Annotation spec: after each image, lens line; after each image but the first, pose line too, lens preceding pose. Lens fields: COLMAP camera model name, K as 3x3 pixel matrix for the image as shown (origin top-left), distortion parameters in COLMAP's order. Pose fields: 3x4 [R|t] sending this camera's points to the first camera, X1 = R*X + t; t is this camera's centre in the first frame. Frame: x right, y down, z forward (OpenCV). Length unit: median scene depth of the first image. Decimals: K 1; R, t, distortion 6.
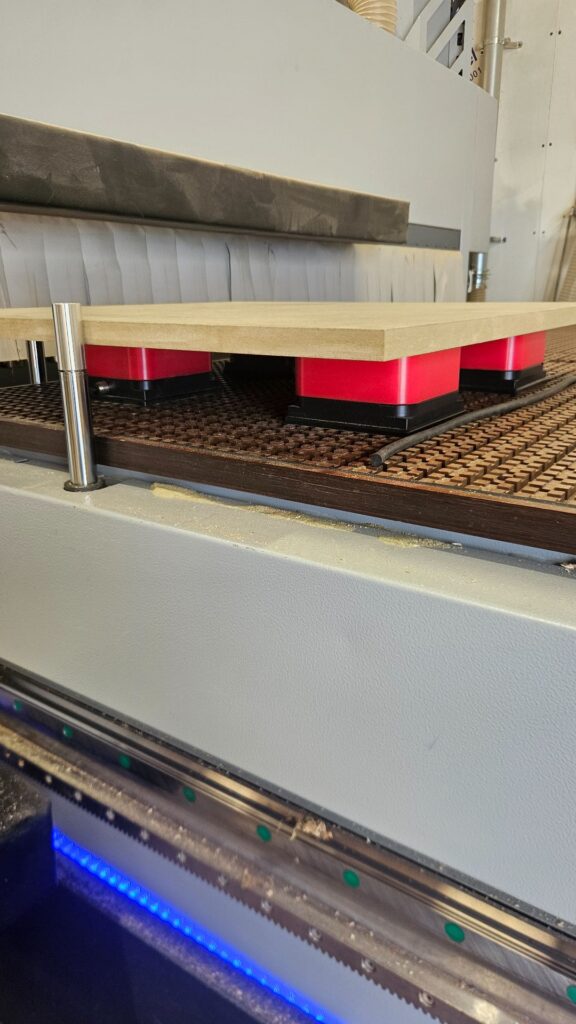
lens RADIAL K [[693.5, 0, 288.0], [0, 693.5, 512.0], [0, 0, 1]] dist [-0.003390, -0.002801]
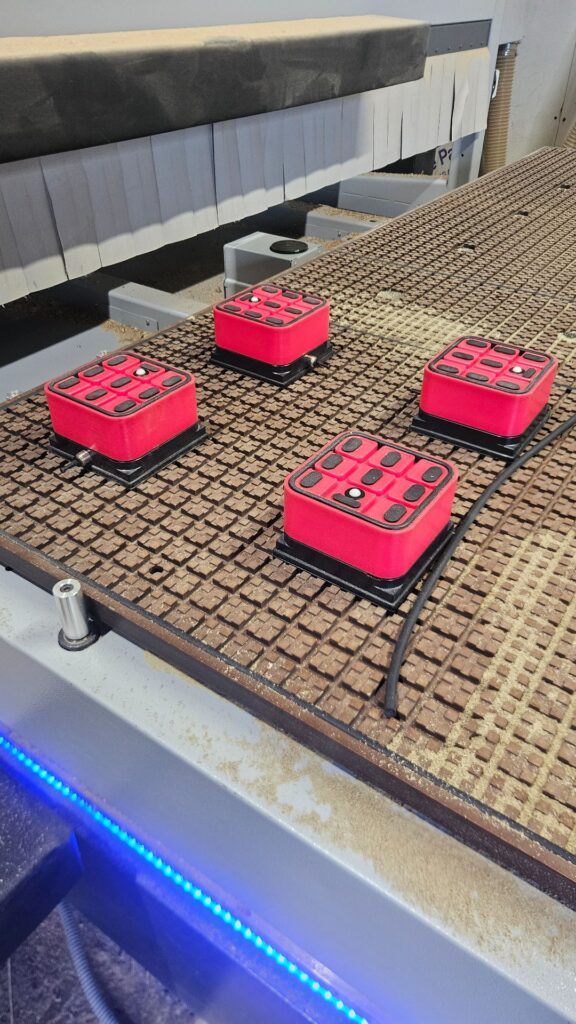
lens RADIAL K [[693.5, 0, 288.0], [0, 693.5, 512.0], [0, 0, 1]] dist [-0.003390, -0.002801]
pose [[0.999818, 0.011819, 0.014989, 0.001316], [-0.016323, 0.936488, 0.350319, -0.273467], [-0.009897, -0.350500, 0.936510, 0.041640]]
